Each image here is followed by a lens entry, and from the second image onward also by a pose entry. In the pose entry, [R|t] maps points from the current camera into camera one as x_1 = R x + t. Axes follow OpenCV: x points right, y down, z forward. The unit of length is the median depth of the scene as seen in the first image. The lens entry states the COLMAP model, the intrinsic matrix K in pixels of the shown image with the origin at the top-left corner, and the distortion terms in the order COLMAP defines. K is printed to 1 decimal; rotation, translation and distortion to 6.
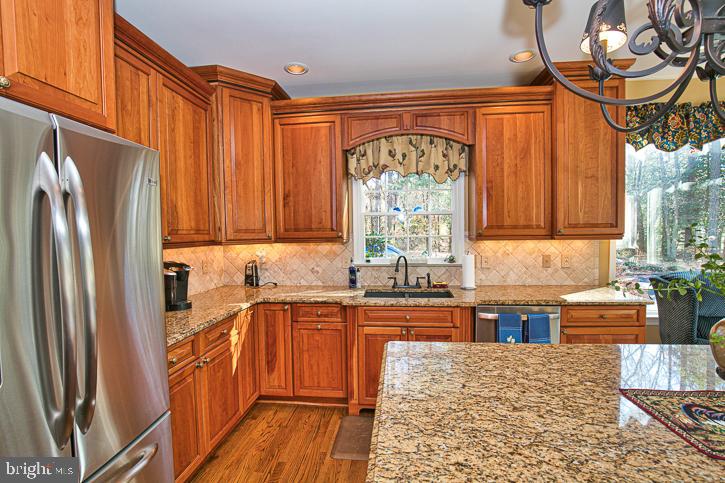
lens RADIAL K [[333.1, 0, 364.6], [0, 333.1, 245.5], [0, 0, 1]] dist [-0.041202, 0.009171]
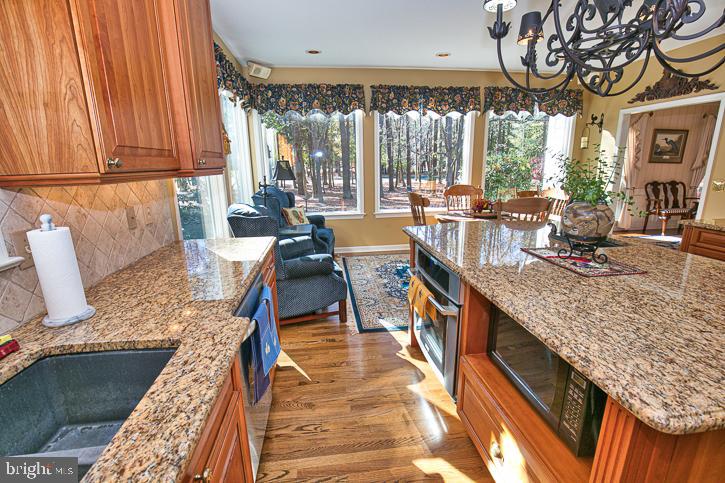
lens RADIAL K [[333.1, 0, 364.6], [0, 333.1, 245.5], [0, 0, 1]] dist [-0.041202, 0.009171]
pose [[-0.240145, -0.218652, 0.945792, -0.234507], [0.051205, 0.970093, 0.237271, -0.044589], [-0.969386, 0.105408, -0.221767, 1.984835]]
